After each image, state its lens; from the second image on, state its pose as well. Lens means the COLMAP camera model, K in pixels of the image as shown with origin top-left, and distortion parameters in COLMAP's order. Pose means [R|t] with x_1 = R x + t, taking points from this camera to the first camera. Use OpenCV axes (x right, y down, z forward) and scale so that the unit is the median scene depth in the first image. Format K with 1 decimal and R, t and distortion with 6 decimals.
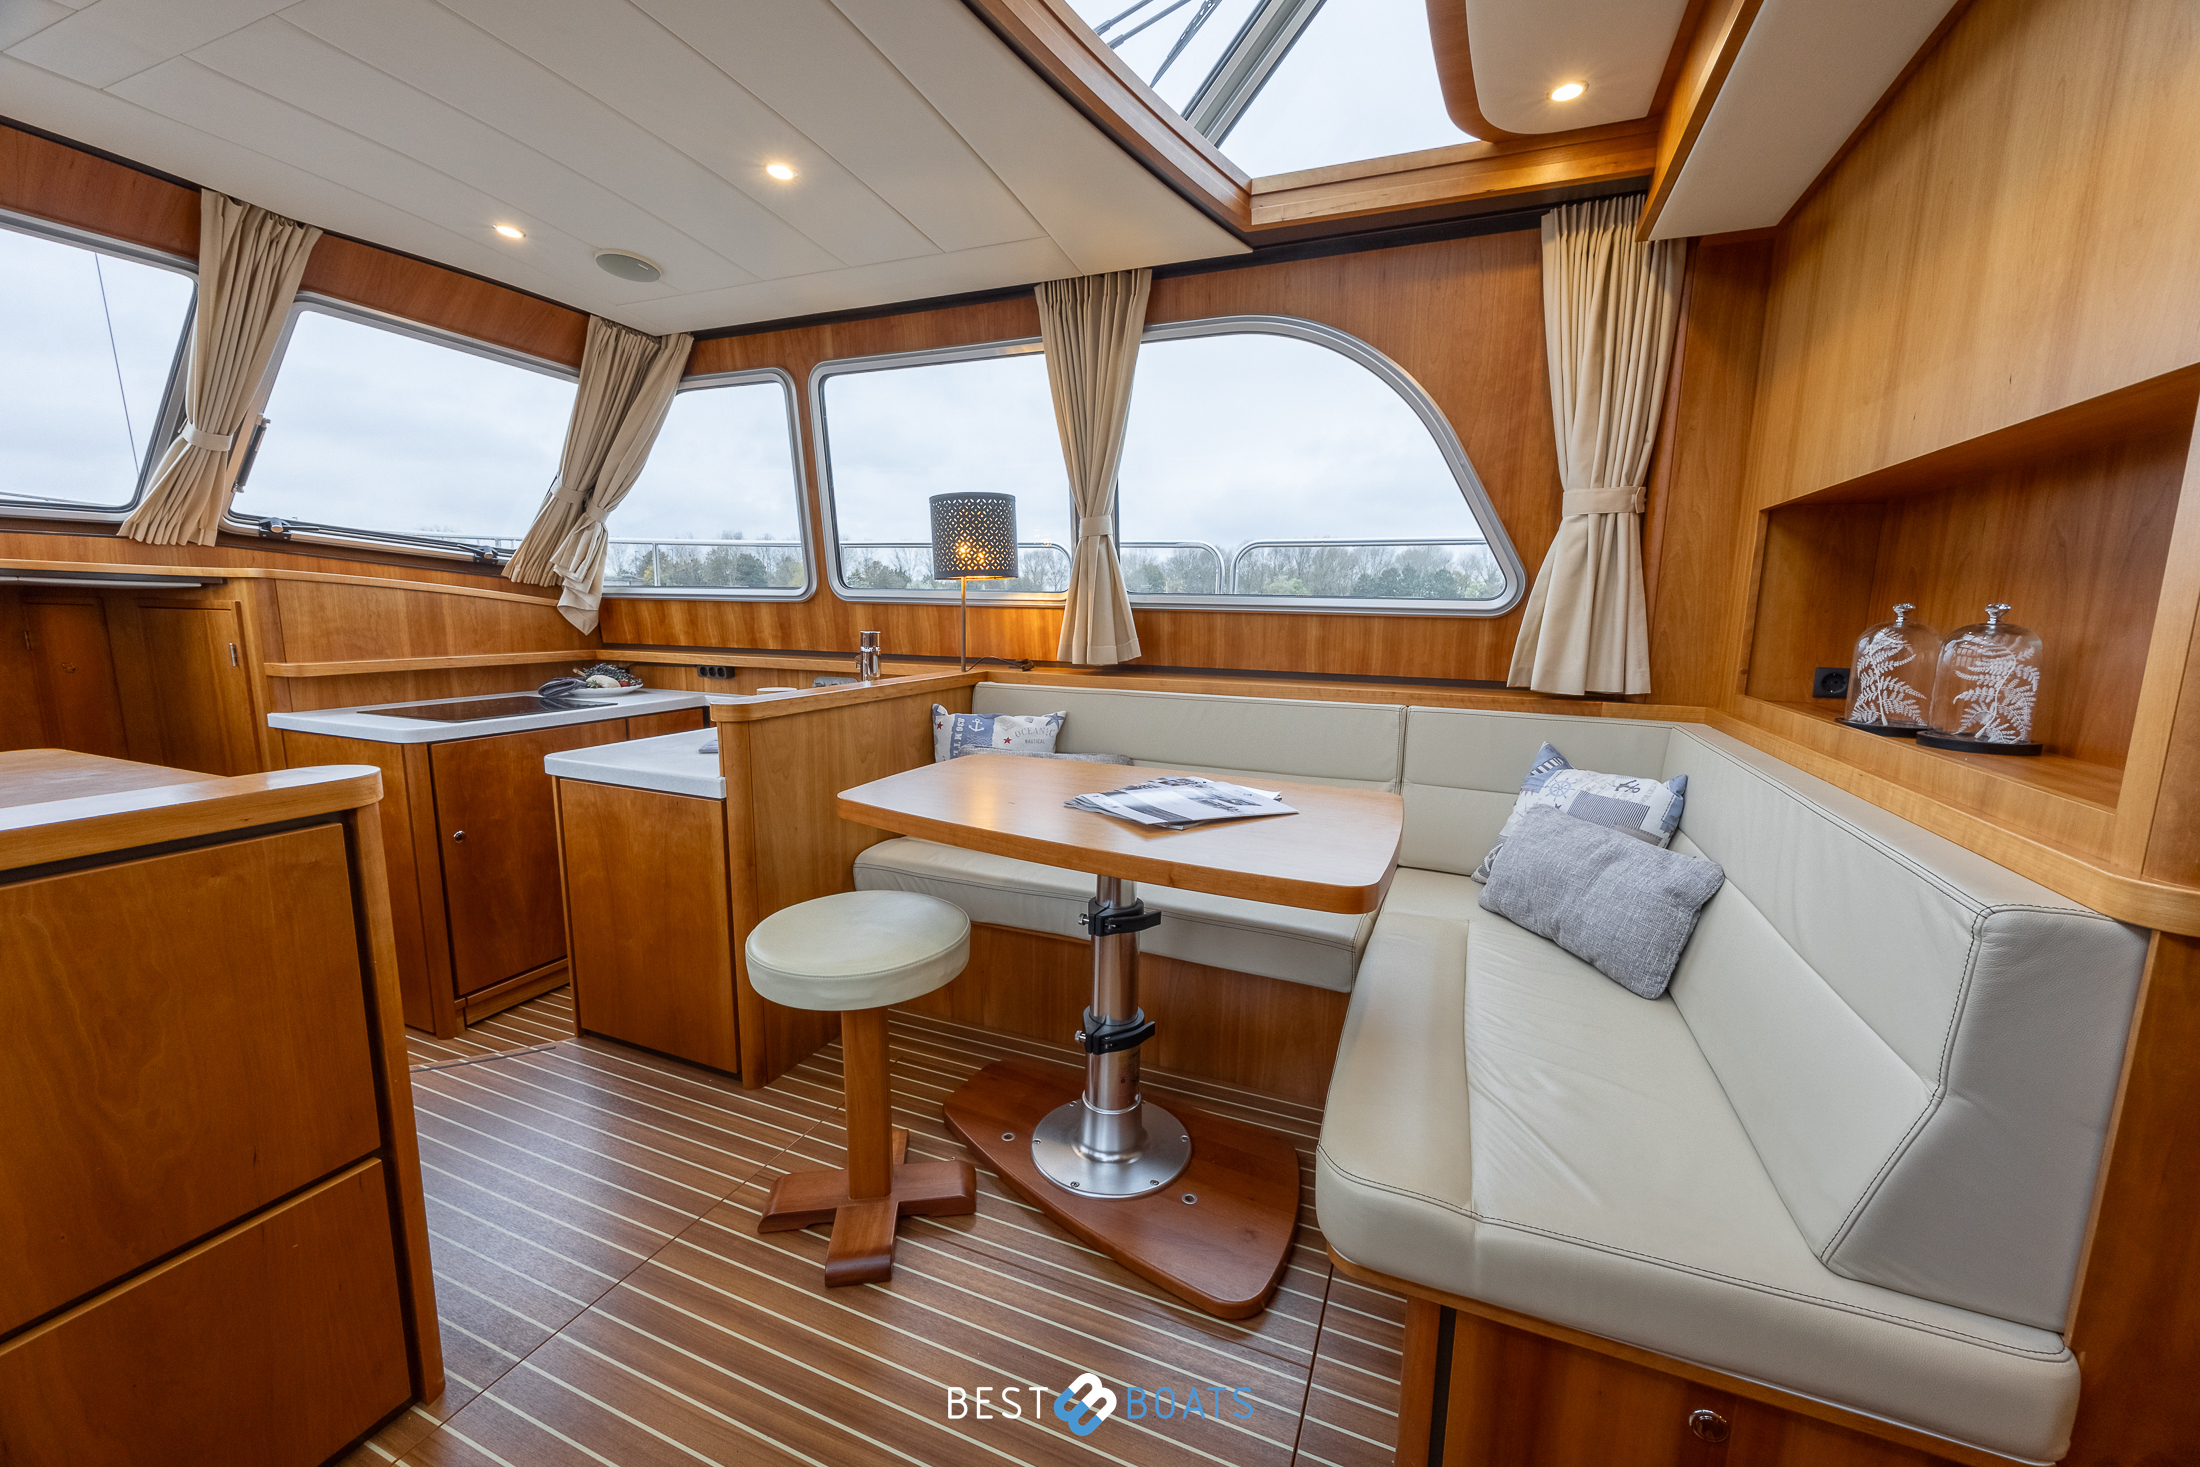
lens RADIAL K [[859.9, 0, 1098.2], [0, 859.9, 731.9], [0, 0, 1]] dist [0.001280, 0.000053]
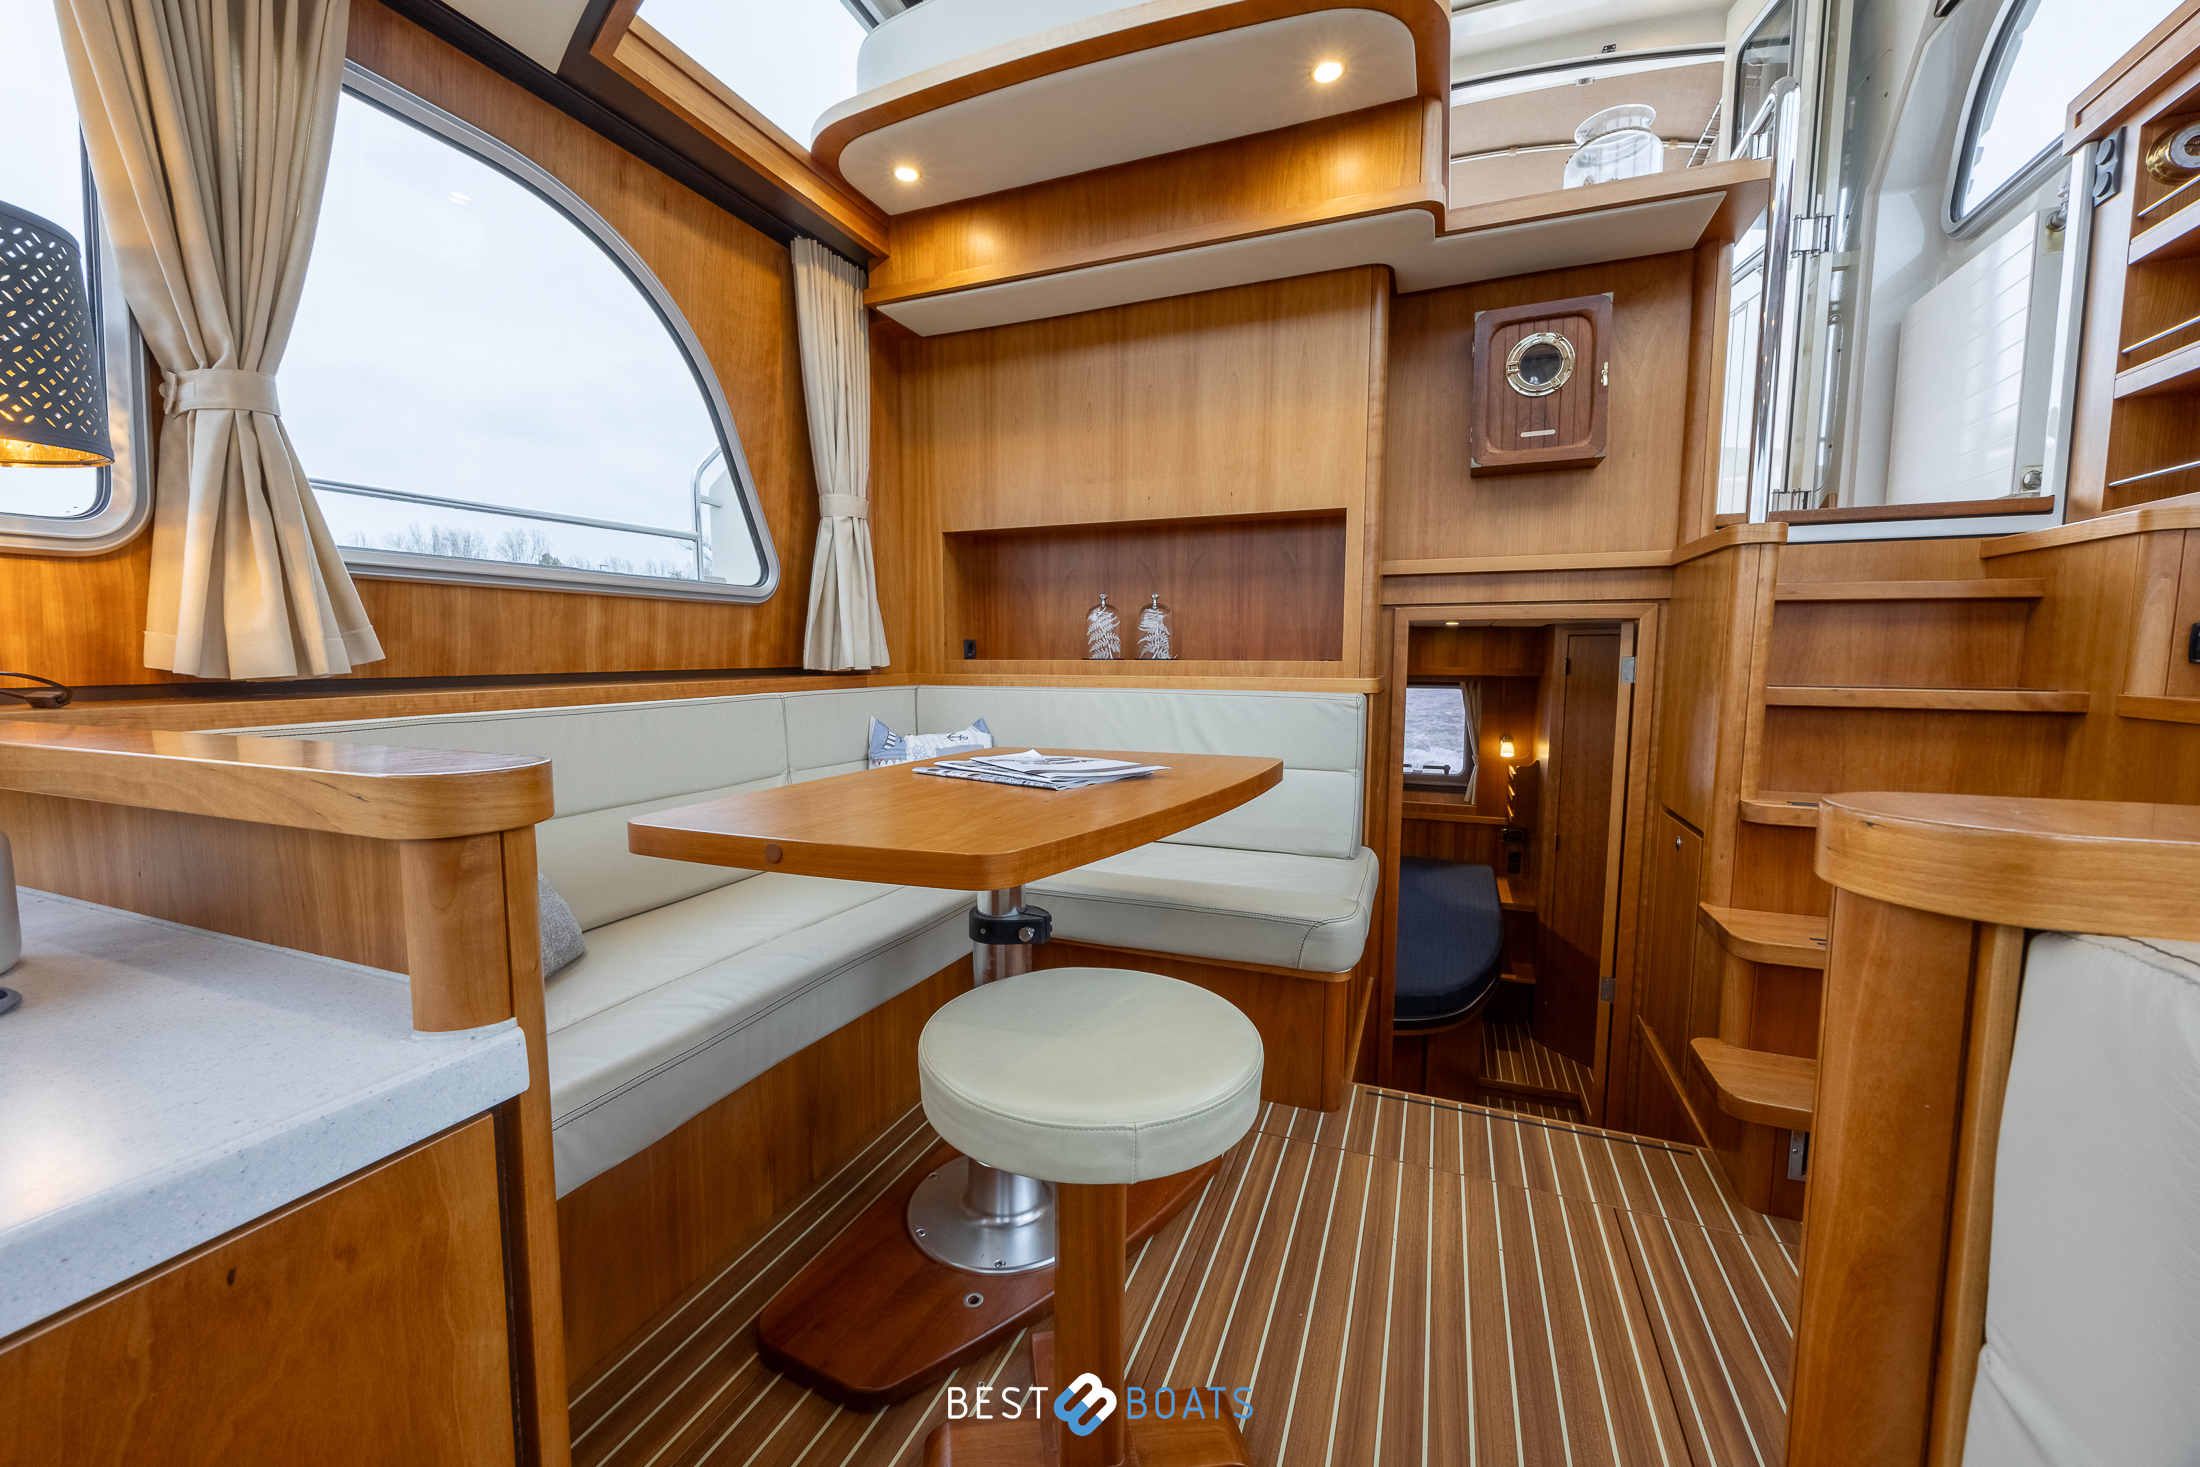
lens RADIAL K [[859.9, 0, 1094.6], [0, 859.9, 732.6], [0, 0, 1]] dist [0.001280, 0.000053]
pose [[-0.013786, -0.114357, 0.993344, -0.599279], [0.149385, 0.982054, 0.115130, -0.044006], [-0.988683, 0.149978, 0.003544, 0.654707]]
